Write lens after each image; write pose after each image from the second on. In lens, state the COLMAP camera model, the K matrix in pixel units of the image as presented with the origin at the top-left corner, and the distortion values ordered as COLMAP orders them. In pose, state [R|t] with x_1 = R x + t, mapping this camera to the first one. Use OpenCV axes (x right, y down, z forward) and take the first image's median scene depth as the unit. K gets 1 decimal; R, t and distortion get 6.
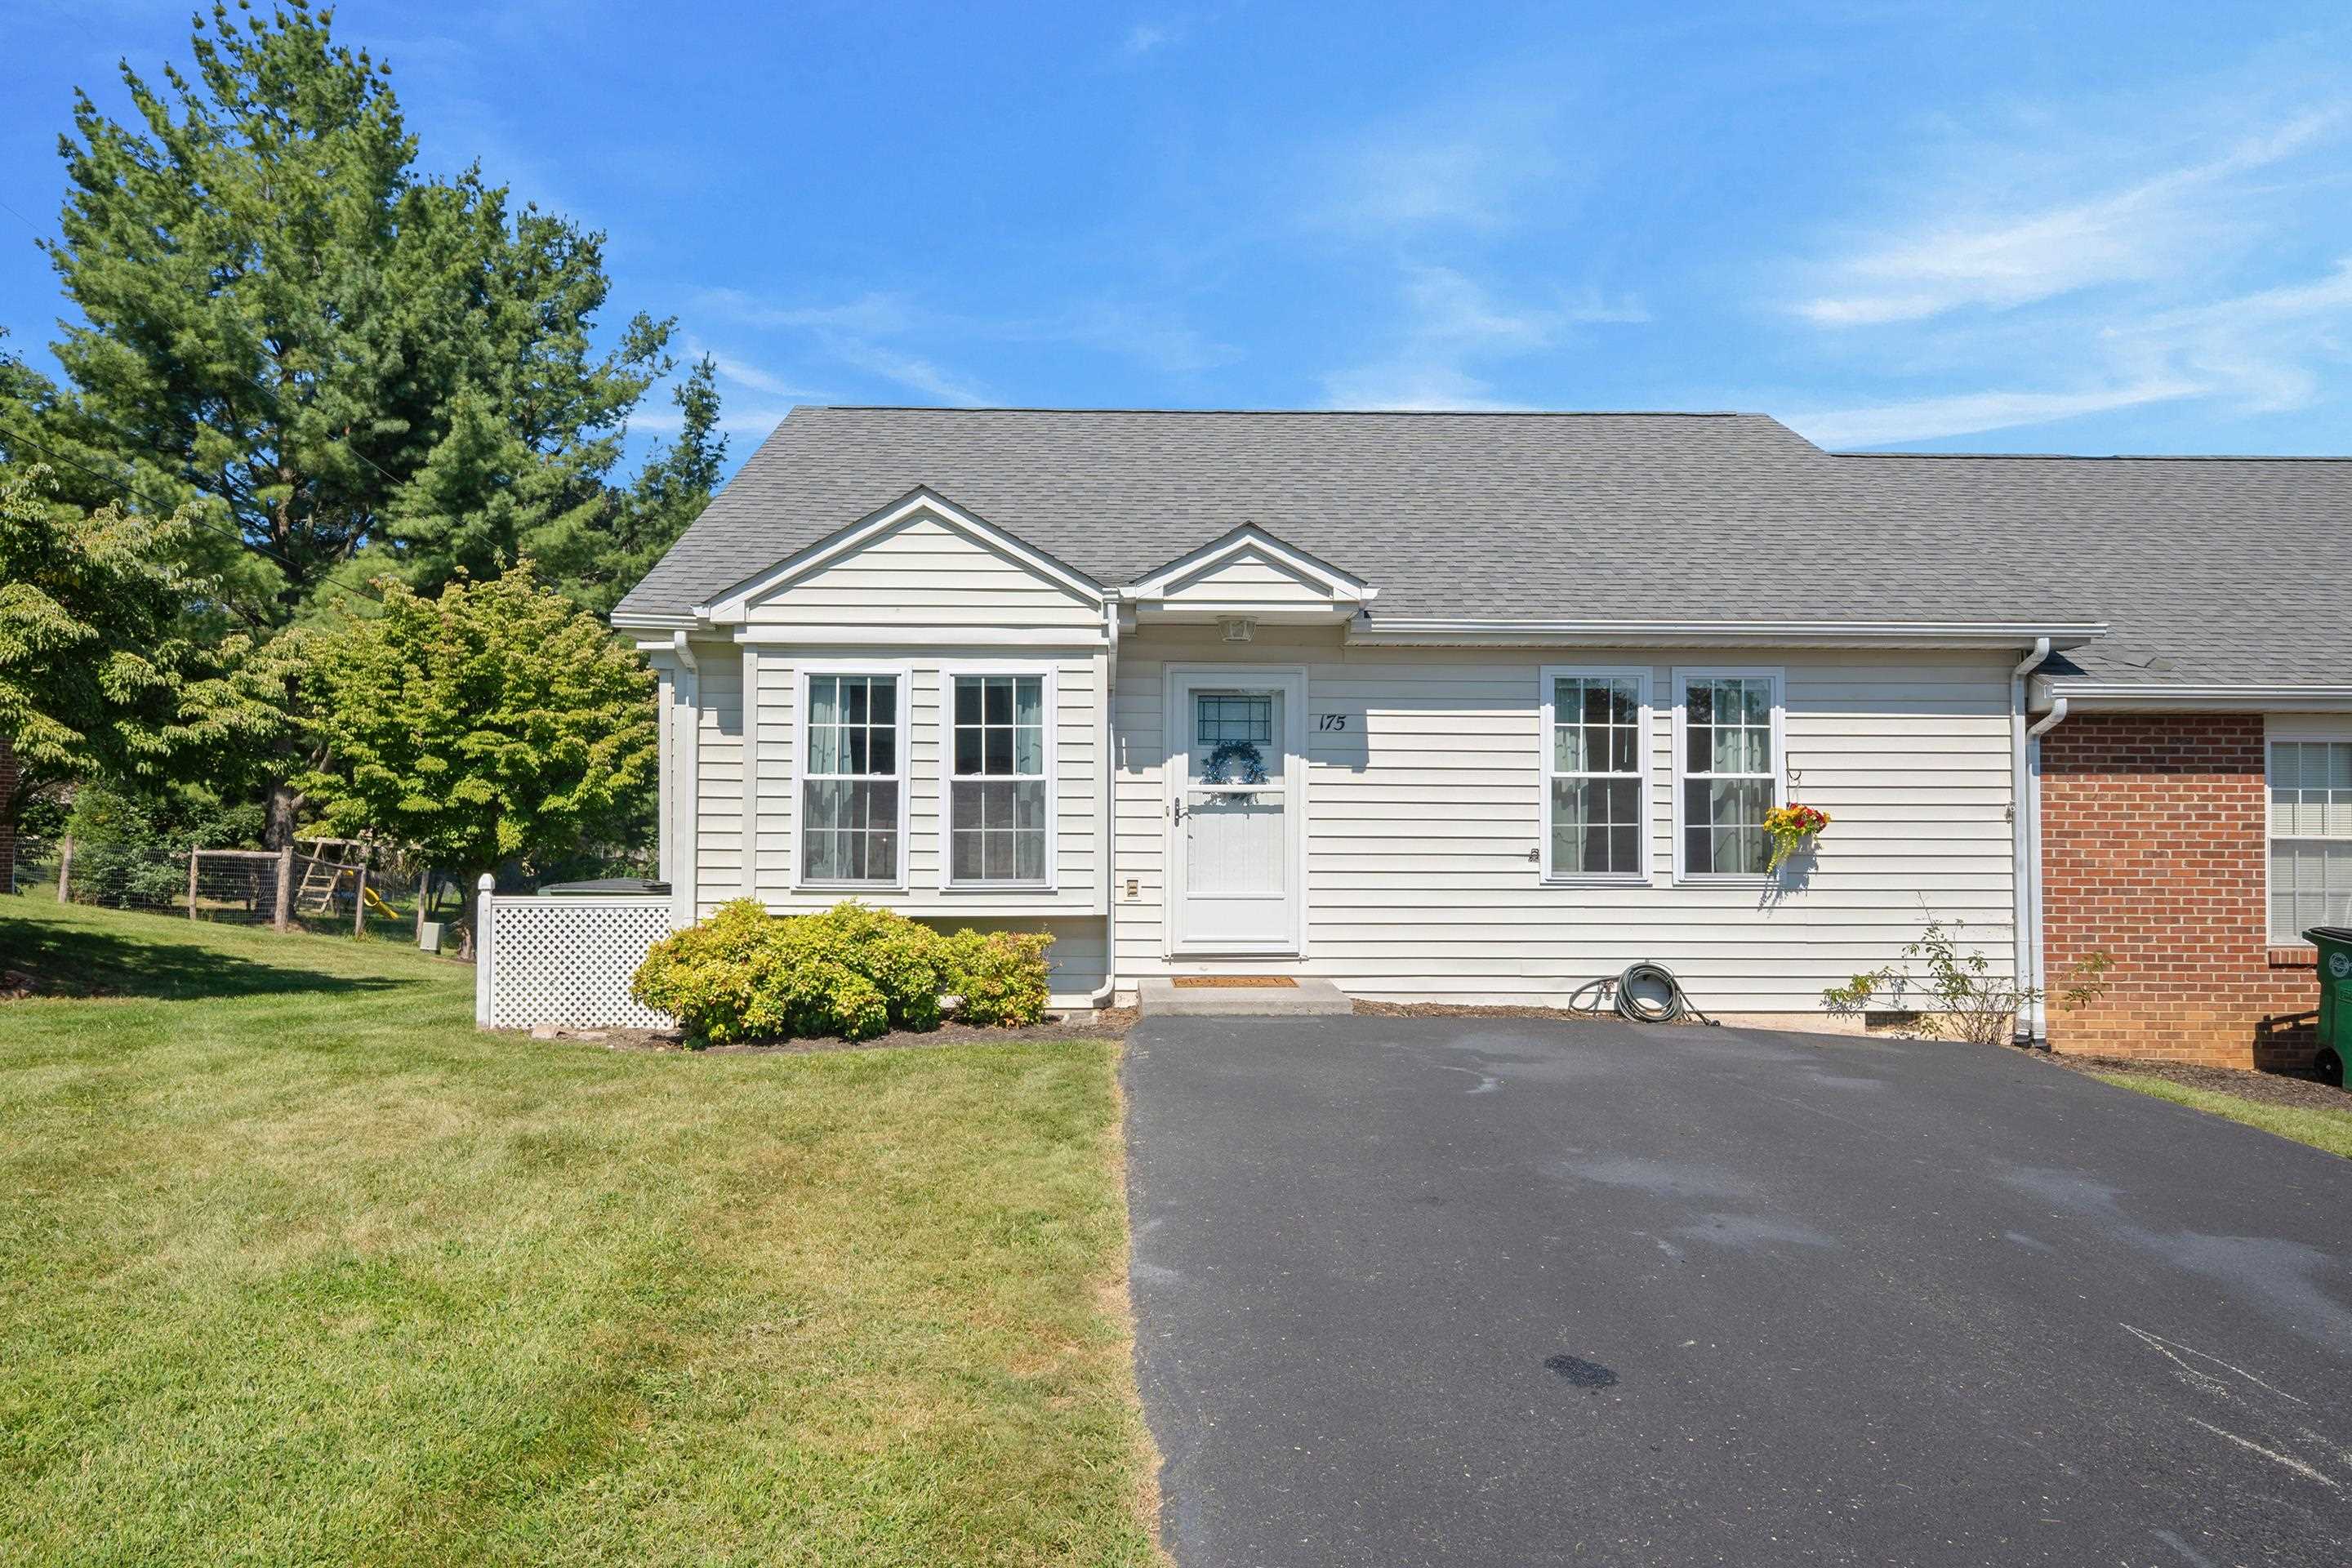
lens RADIAL K [[1675.7, 0, 1182.0], [0, 1675.7, 767.9], [0, 0, 1]] dist [0.008547, -0.003045]
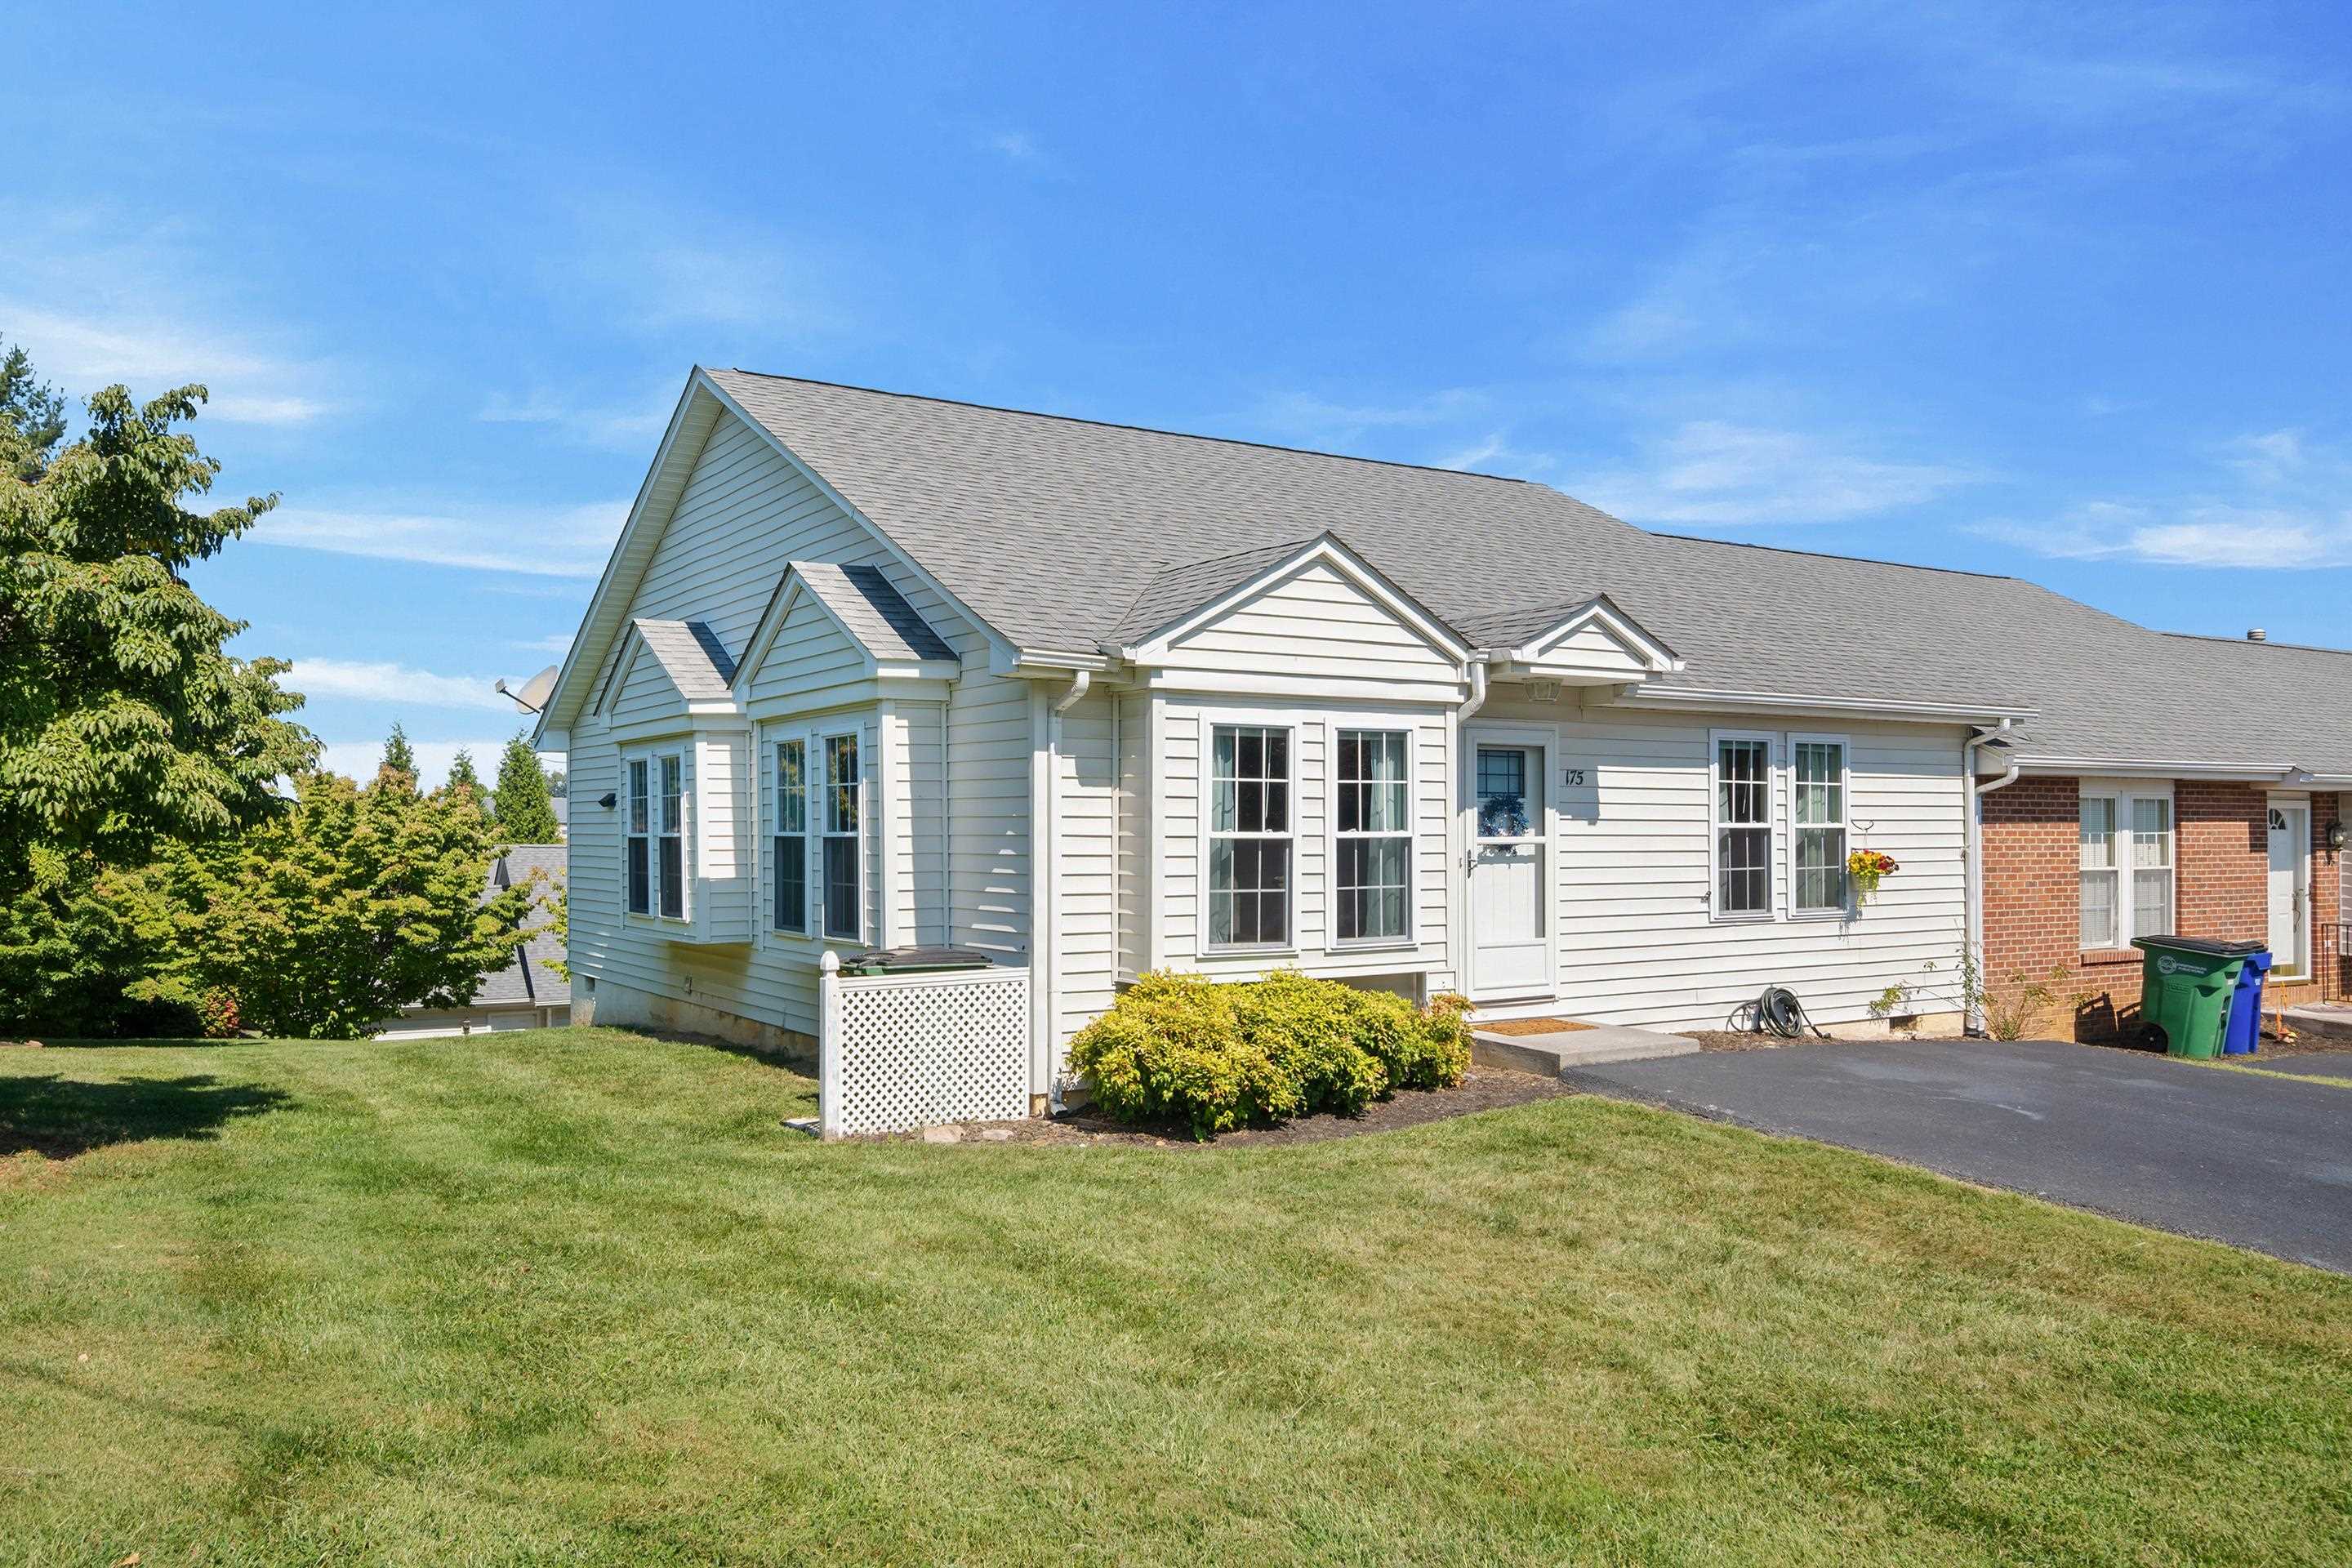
lens RADIAL K [[1781.2, 0, 1176.0], [0, 1781.2, 784.0], [0, 0, 1]] dist [0.000984, 0.001268]
pose [[0.855209, 0.008116, 0.518220, -0.719475], [-0.020819, 0.999608, 0.018701, -0.039056], [-0.517866, -0.026782, 0.855043, 0.161254]]
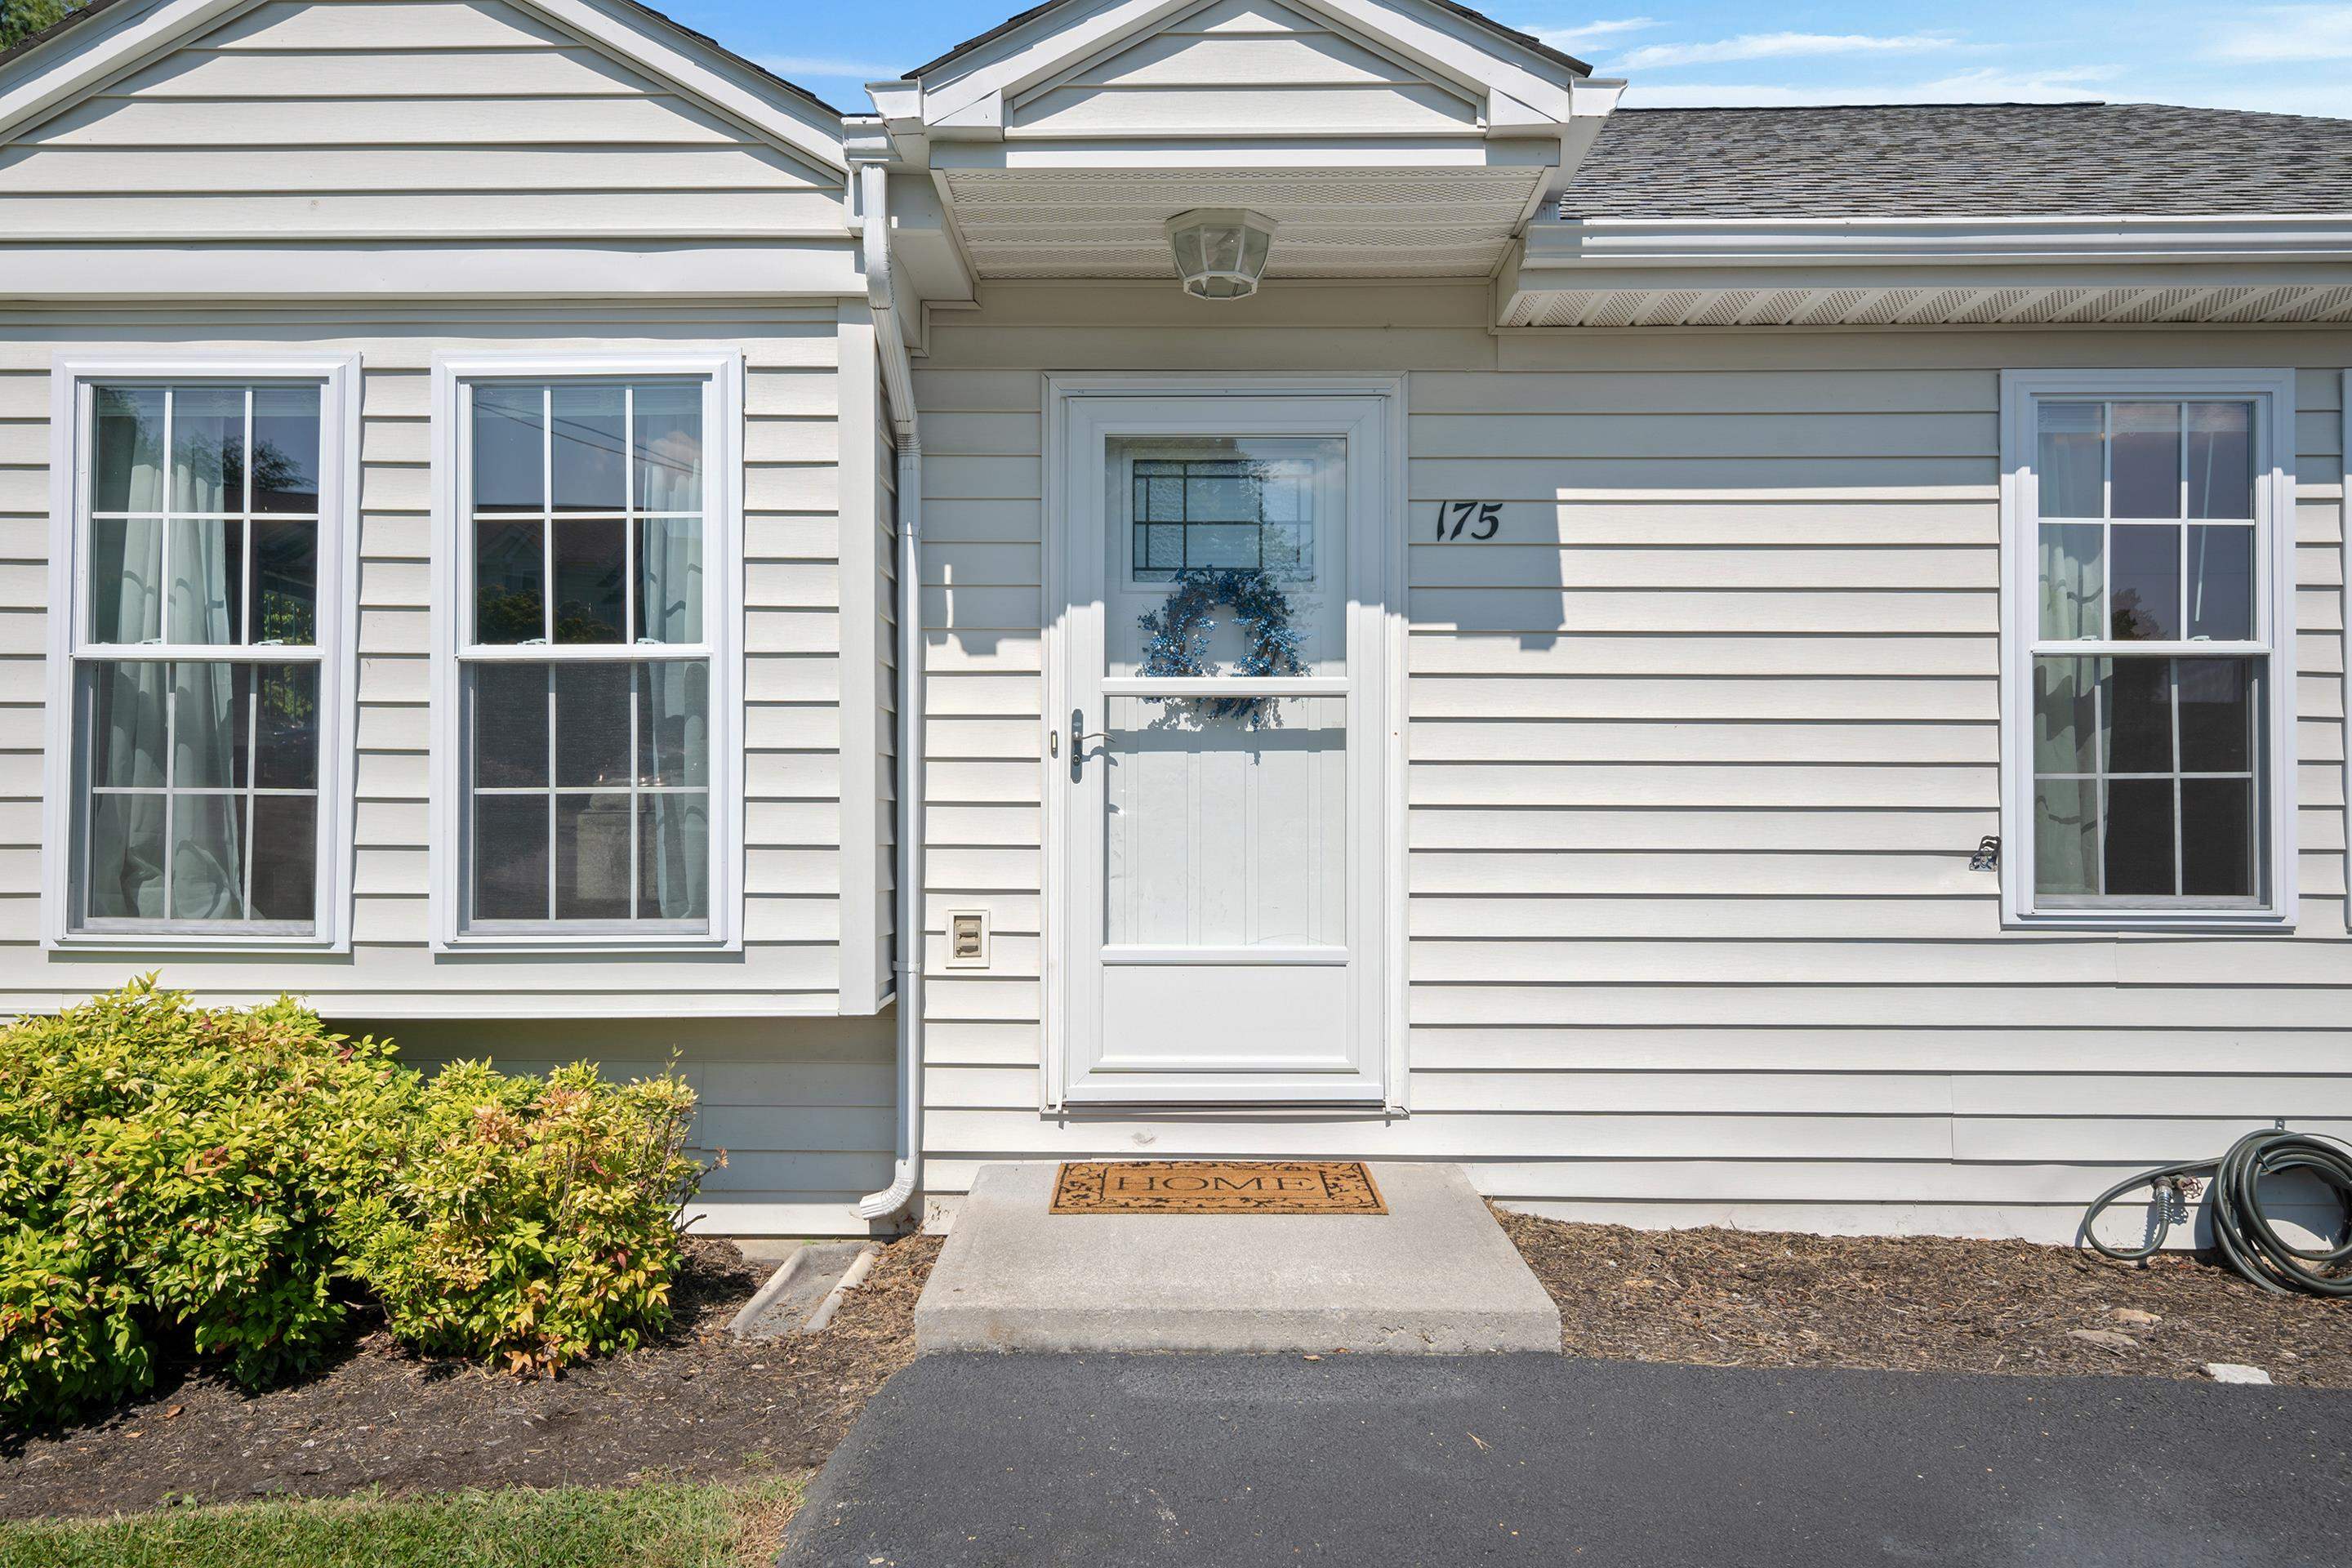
lens RADIAL K [[1616.9, 0, 1176.0], [0, 1616.9, 784.0], [0, 0, 1]] dist [0.009812, -0.000607]
pose [[0.999118, -0.002504, -0.041907, 0.036528], [0.003373, 0.999780, 0.020681, 0.027480], [0.041846, -0.020804, 0.998907, 0.614990]]
